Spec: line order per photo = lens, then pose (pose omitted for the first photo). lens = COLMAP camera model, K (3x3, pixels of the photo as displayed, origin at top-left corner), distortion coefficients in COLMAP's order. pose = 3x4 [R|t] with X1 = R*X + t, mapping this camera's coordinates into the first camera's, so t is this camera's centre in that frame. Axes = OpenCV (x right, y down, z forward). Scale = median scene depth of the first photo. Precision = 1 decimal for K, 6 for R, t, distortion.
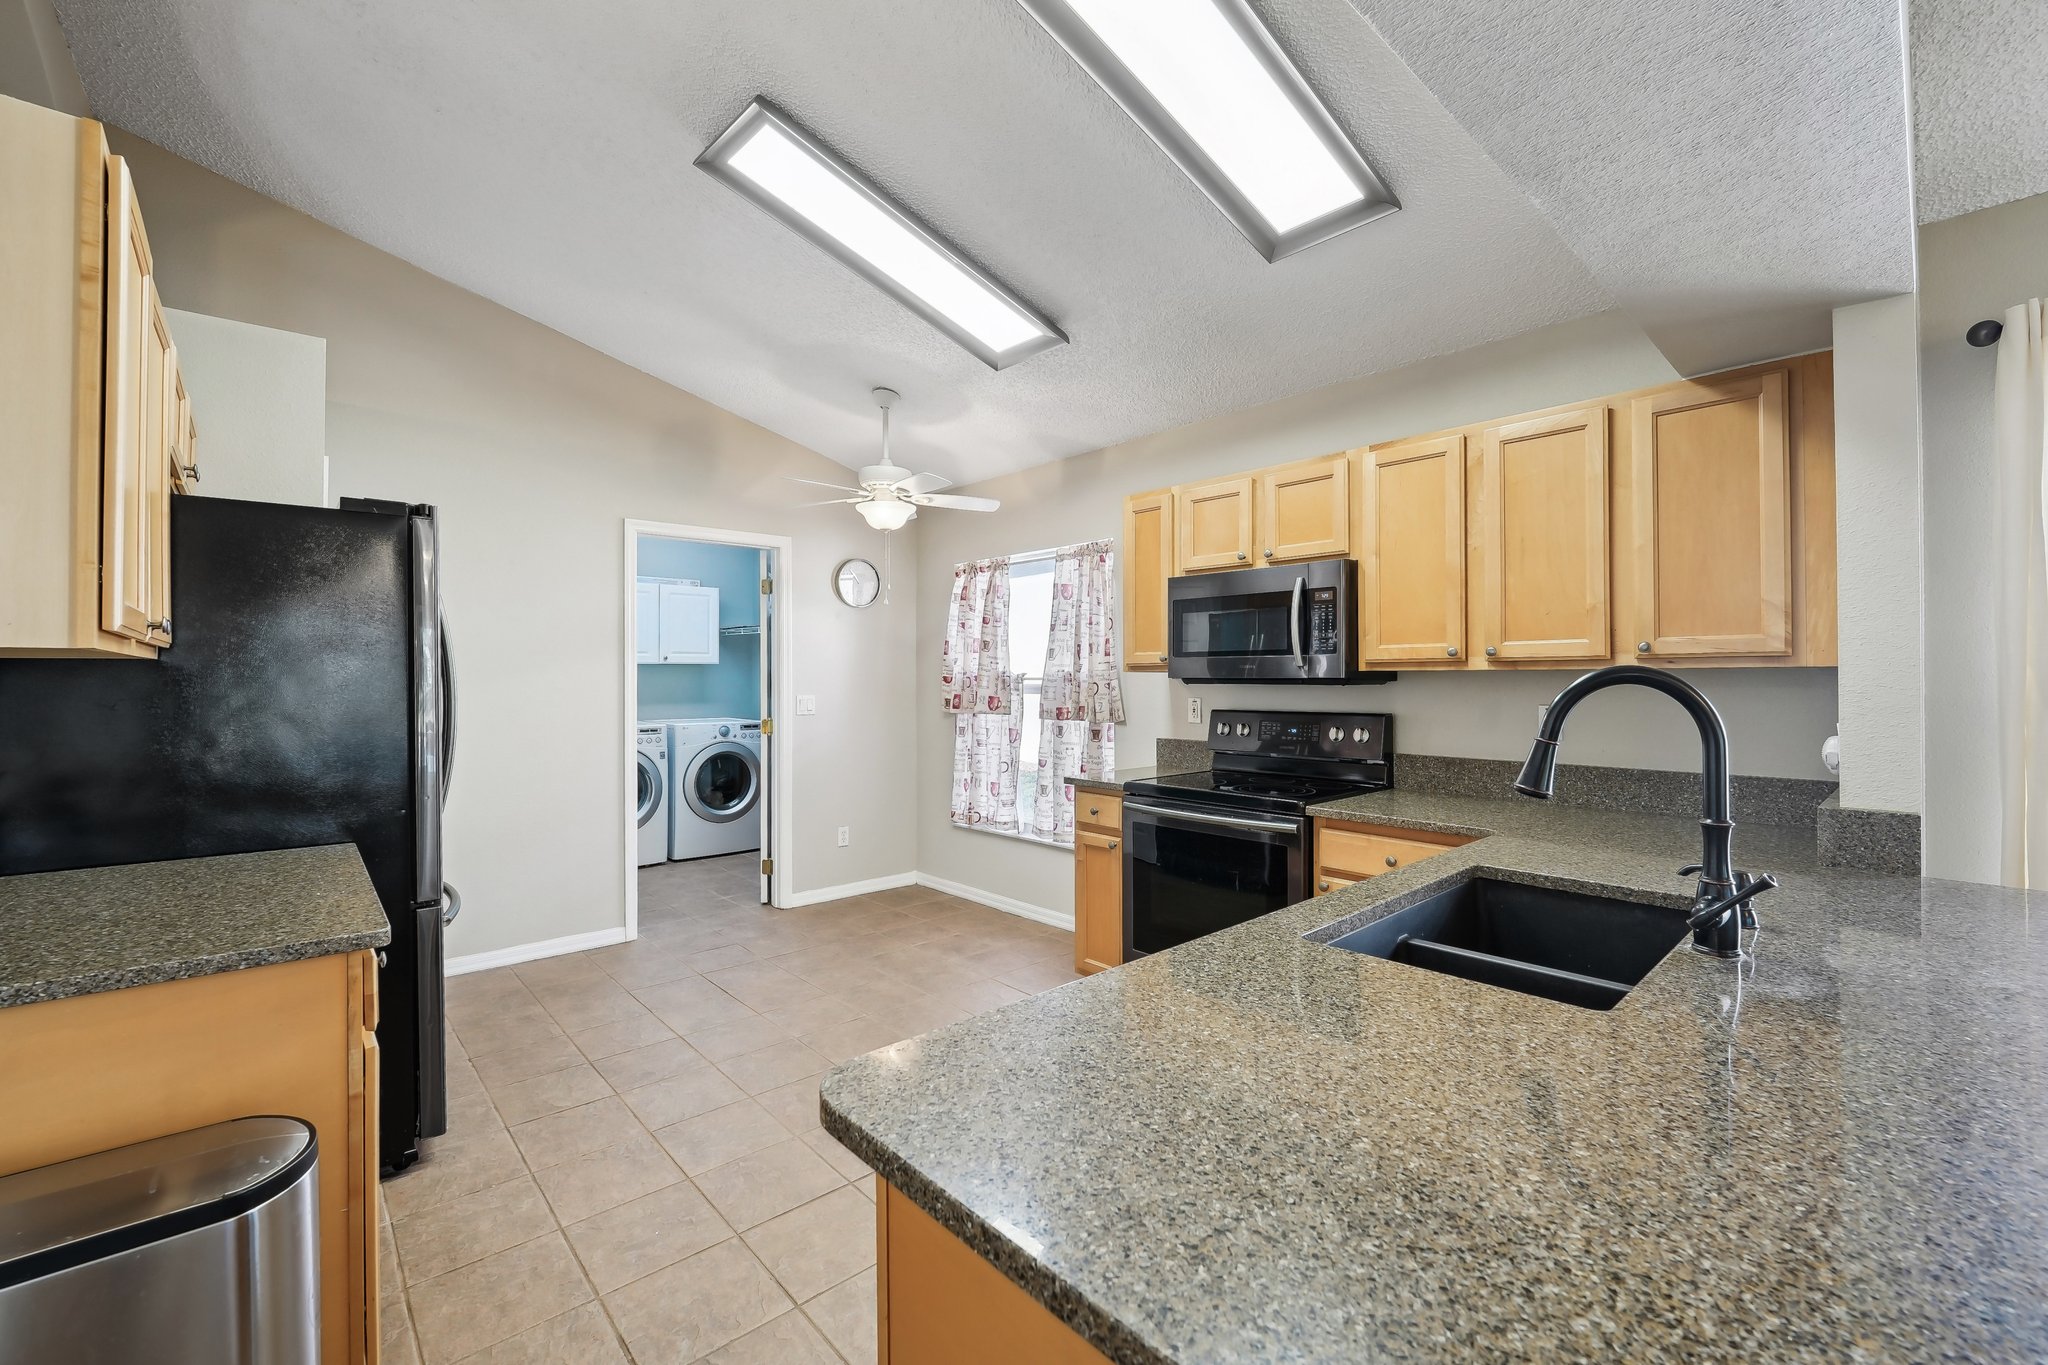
lens RADIAL K [[840.0, 0, 1041.7], [0, 840.0, 682.4], [0, 0, 1]] dist [-0.004004, -0.002723]
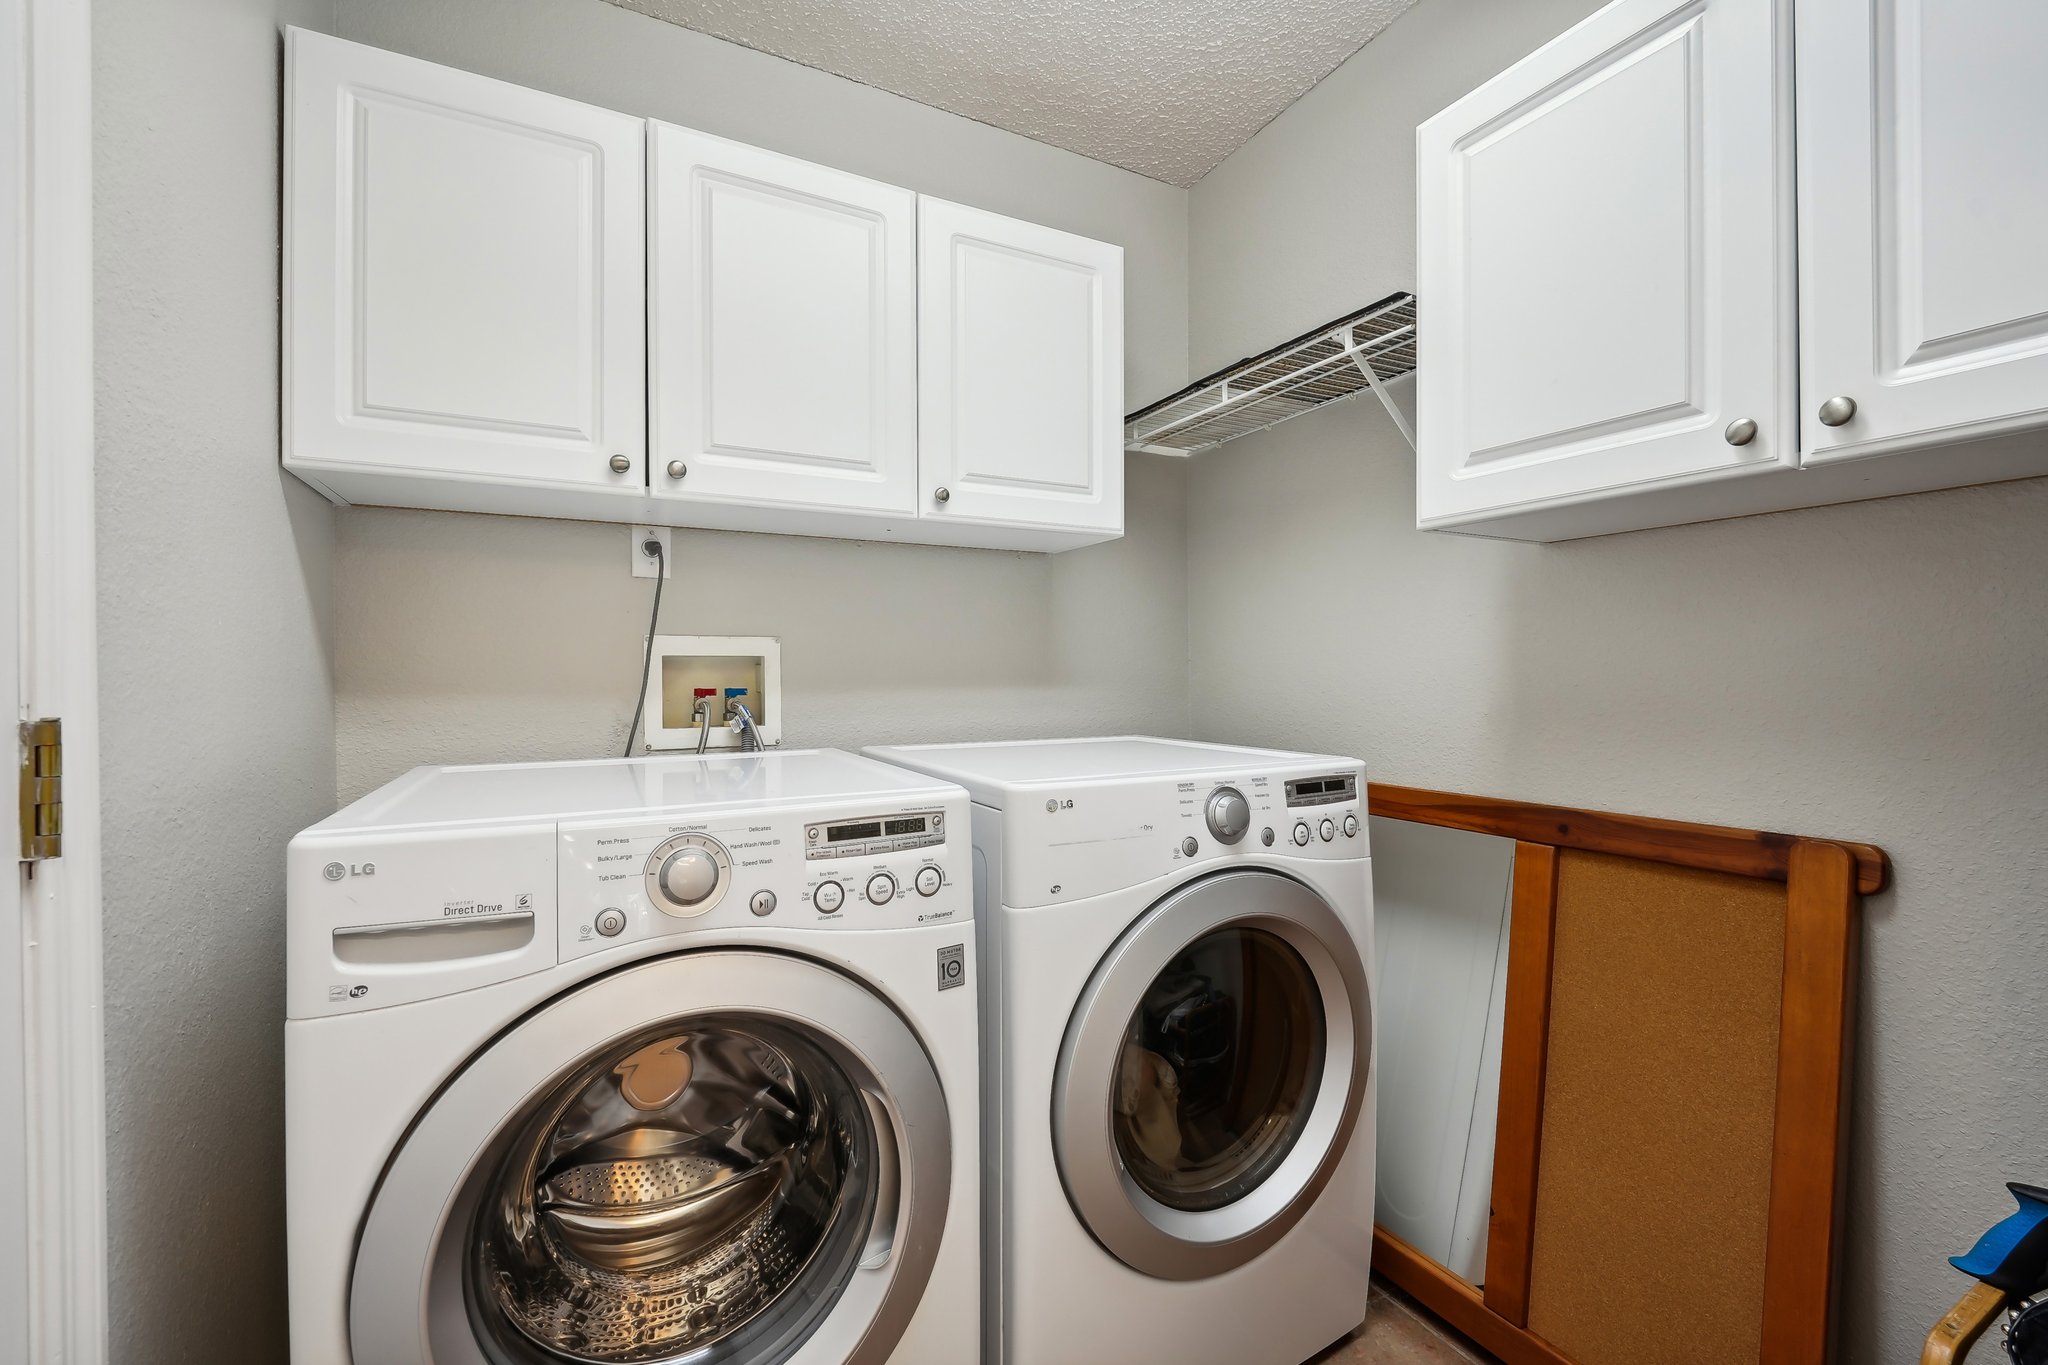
lens RADIAL K [[840.0, 0, 1024.1], [0, 840.0, 677.4], [0, 0, 1]] dist [-0.004004, -0.002723]
pose [[0.965033, 0.005572, -0.262068, -0.373497], [-0.006647, 0.999973, -0.003216, 0.026472], [0.262043, 0.004846, 0.965044, 0.796793]]
